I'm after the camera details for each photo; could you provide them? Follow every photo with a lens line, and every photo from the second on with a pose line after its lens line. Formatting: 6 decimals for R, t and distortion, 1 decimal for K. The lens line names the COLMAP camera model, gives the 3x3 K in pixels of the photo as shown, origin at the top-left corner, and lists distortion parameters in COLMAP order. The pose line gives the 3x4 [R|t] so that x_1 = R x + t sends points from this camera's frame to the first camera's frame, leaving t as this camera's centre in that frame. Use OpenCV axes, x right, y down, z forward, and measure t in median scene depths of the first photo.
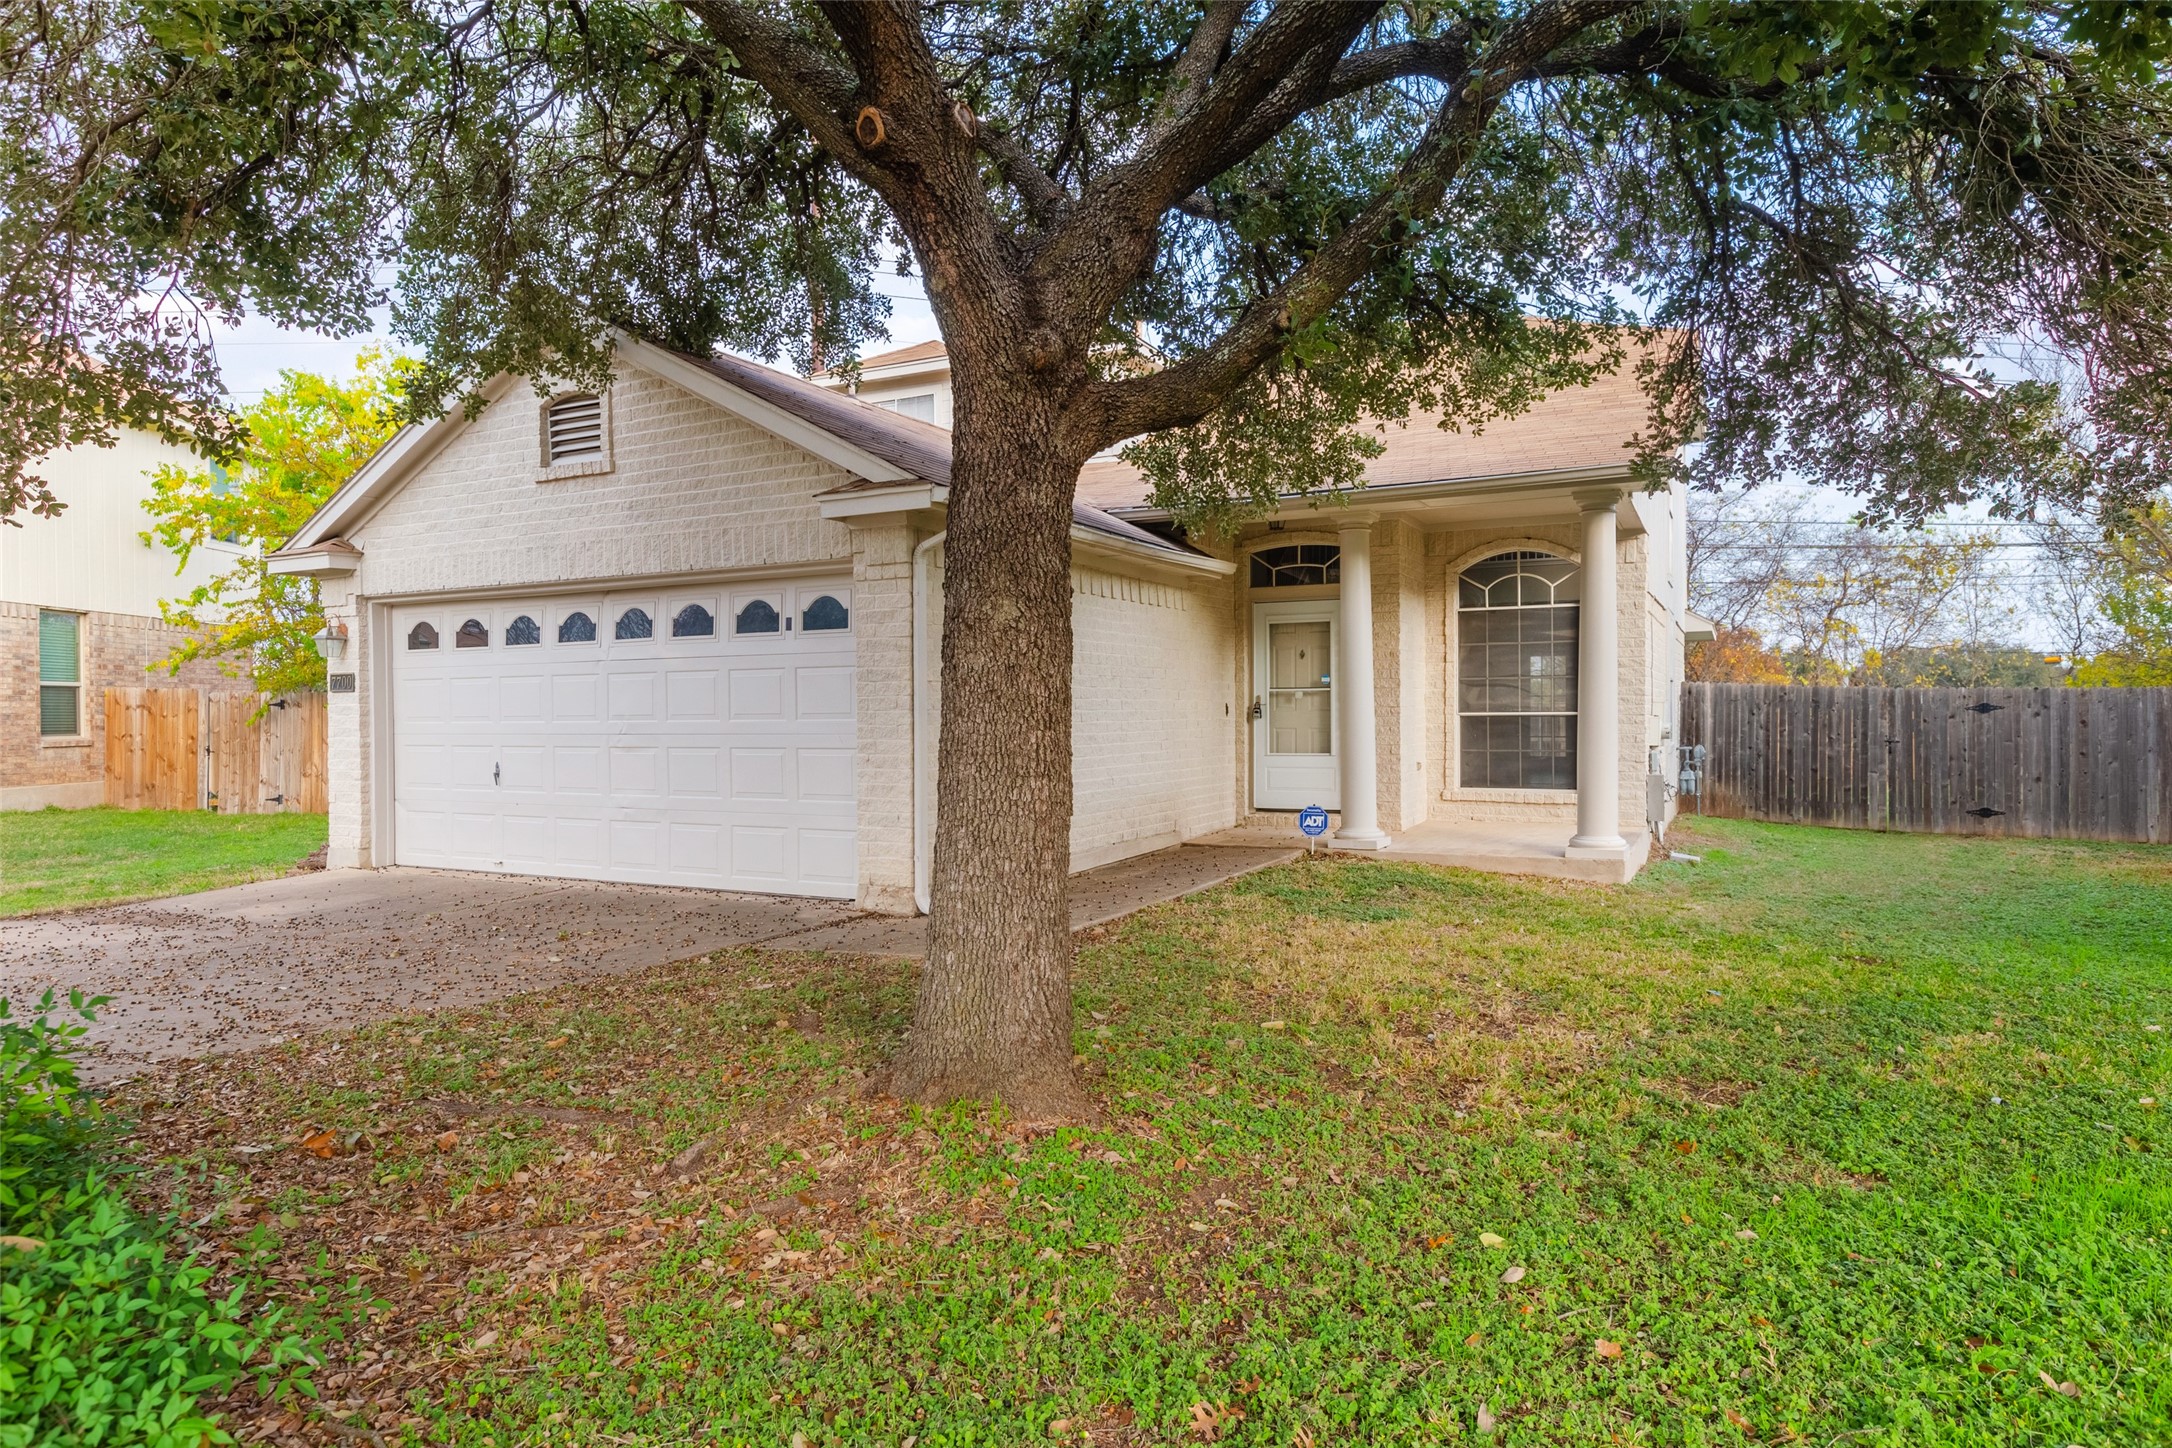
lens RADIAL K [[1263.0, 0, 1086.0], [0, 1263.0, 724.0], [0, 0, 1]] dist [-0.002948, -0.000087]
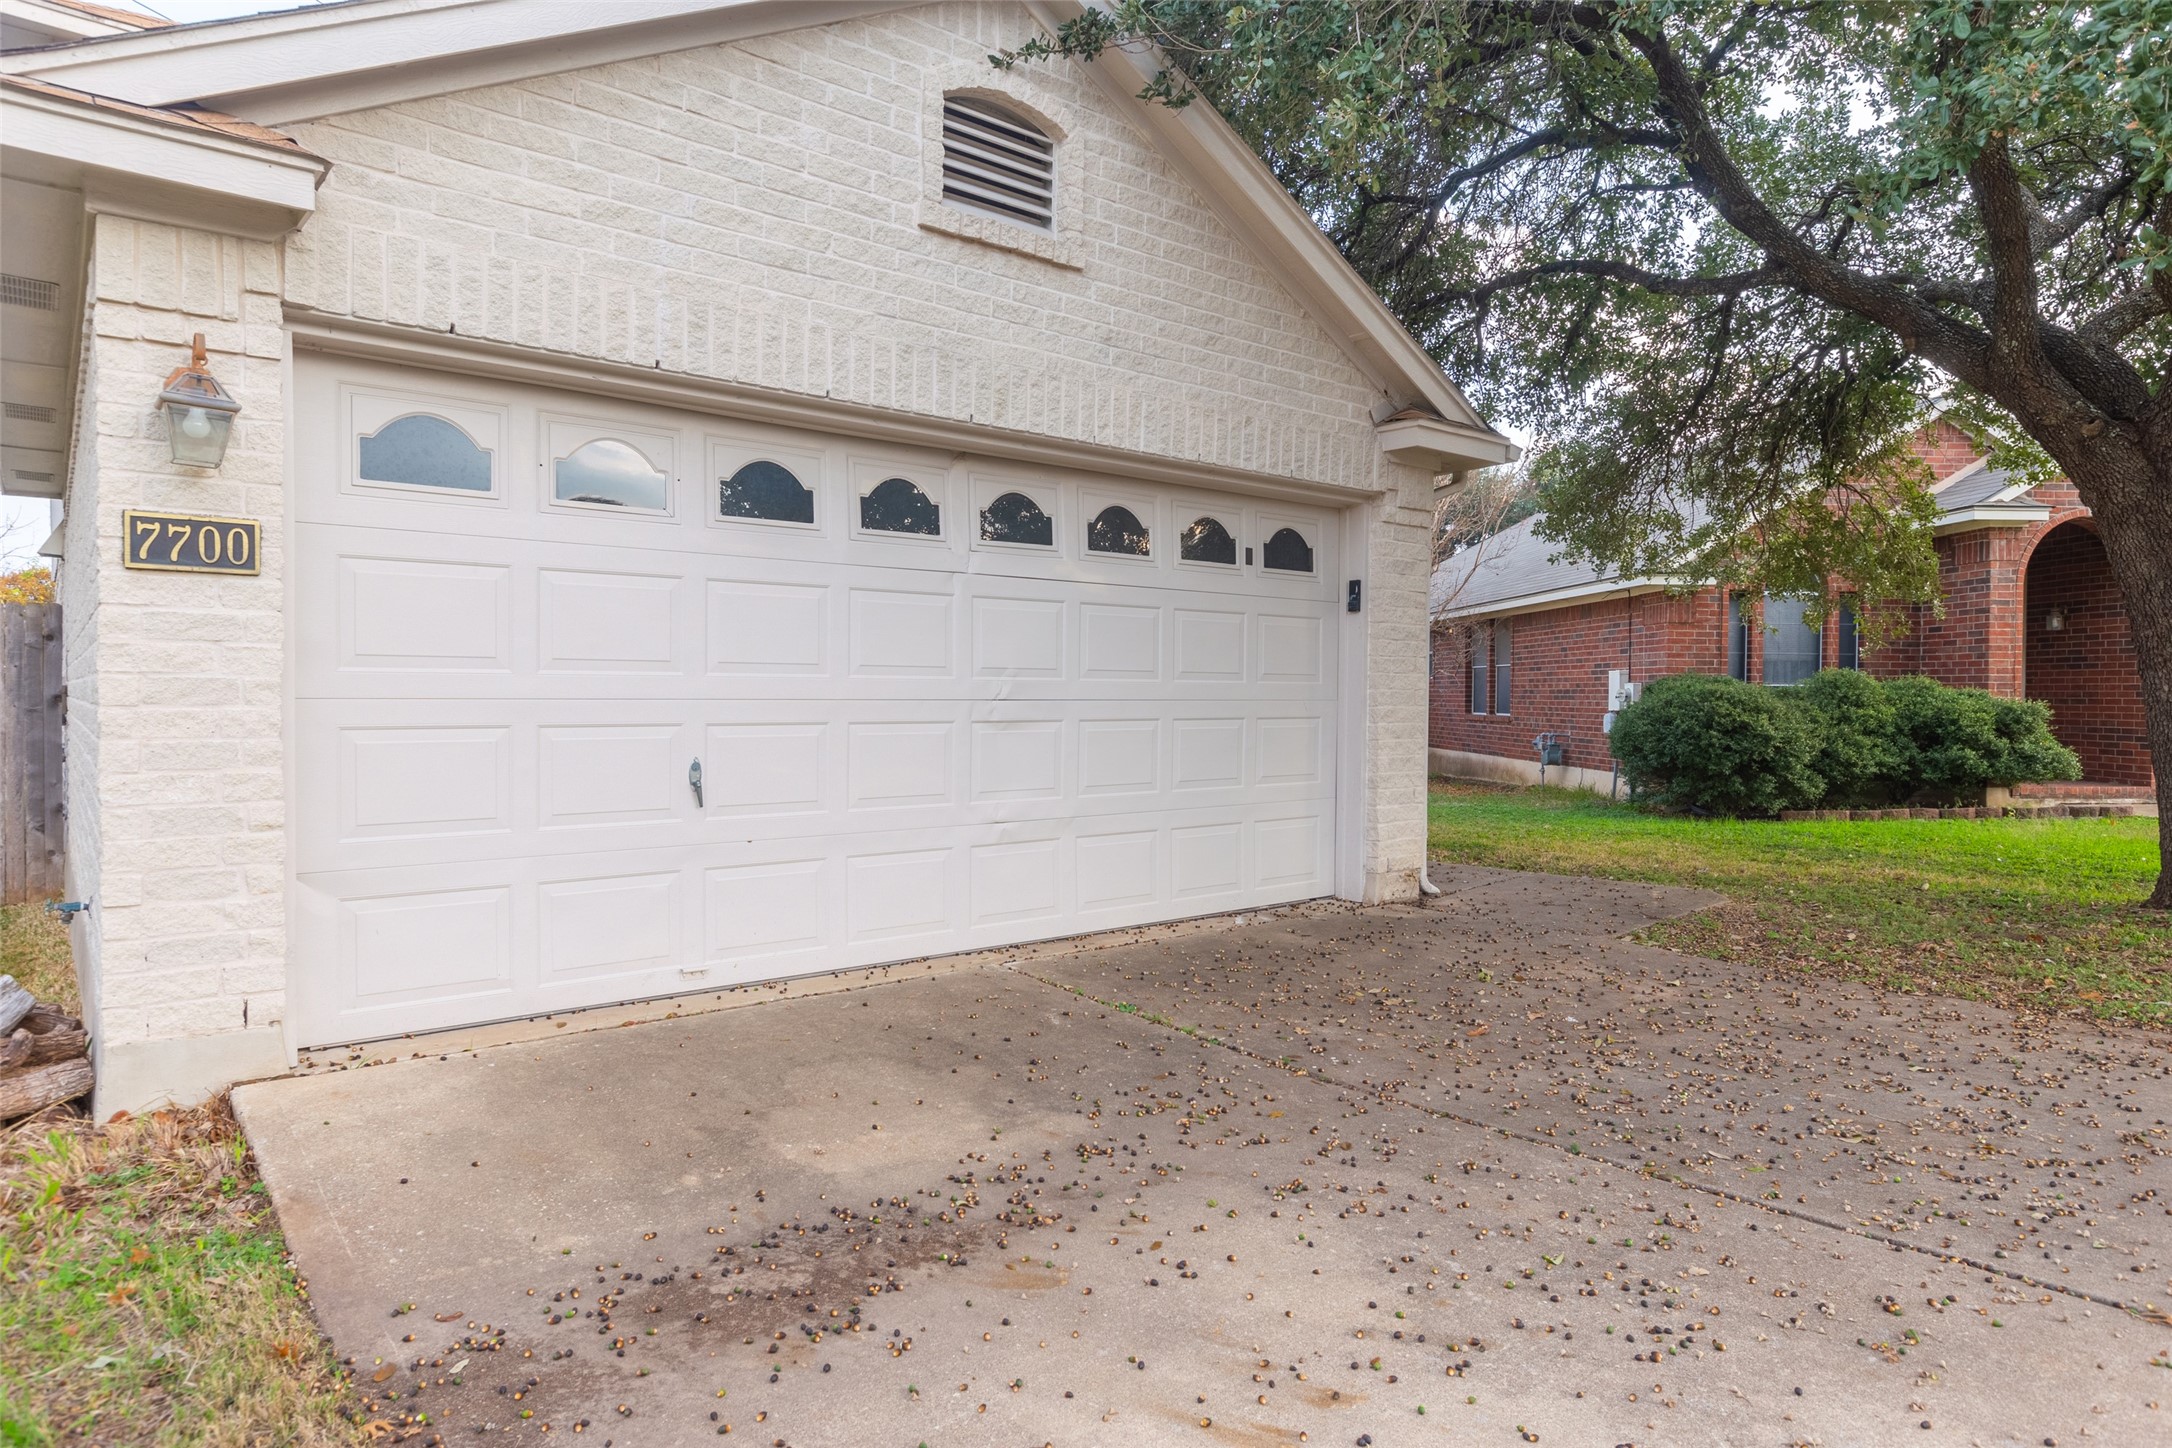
lens RADIAL K [[1263.0, 0, 1086.0], [0, 1263.0, 724.0], [0, 0, 1]] dist [-0.002948, -0.000087]
pose [[0.391094, -0.010878, 0.920287, -0.669182], [-0.000186, 0.999929, 0.011899, 0.009252], [-0.920351, -0.004825, 0.391064, 0.539323]]
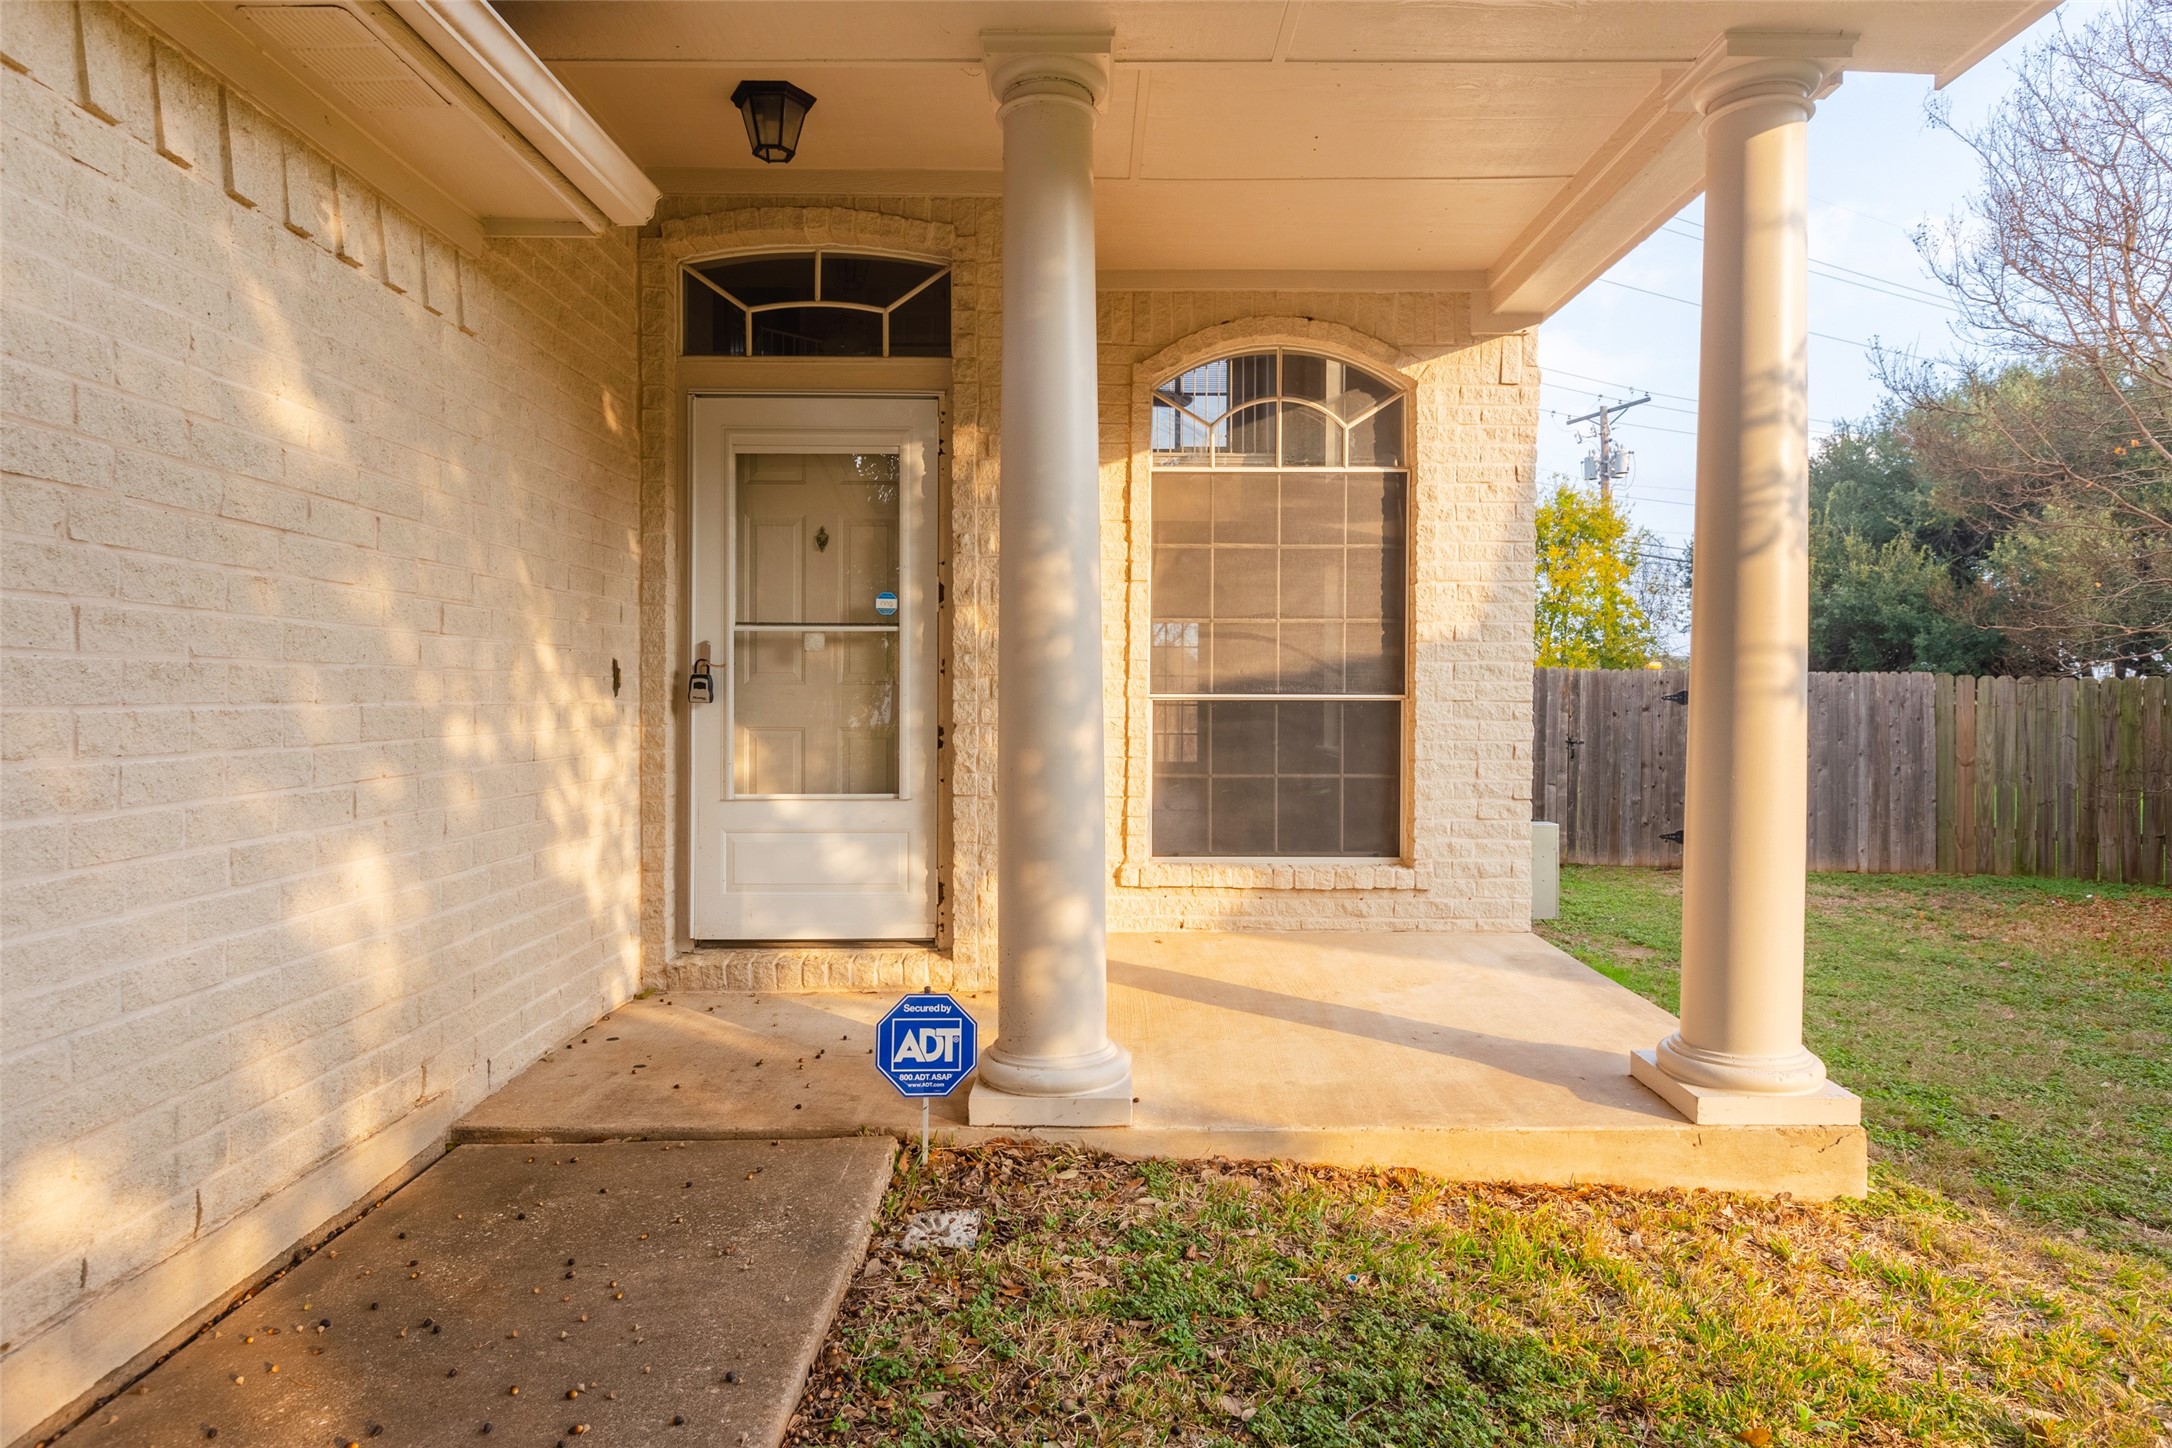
lens RADIAL K [[1263.0, 0, 1086.0], [0, 1263.0, 724.0], [0, 0, 1]] dist [-0.002948, -0.000087]
pose [[0.889512, 0.001025, 0.456911, 0.066674], [-0.005589, 0.999947, 0.008637, -0.002019], [-0.456878, -0.010236, 0.889471, 0.621964]]
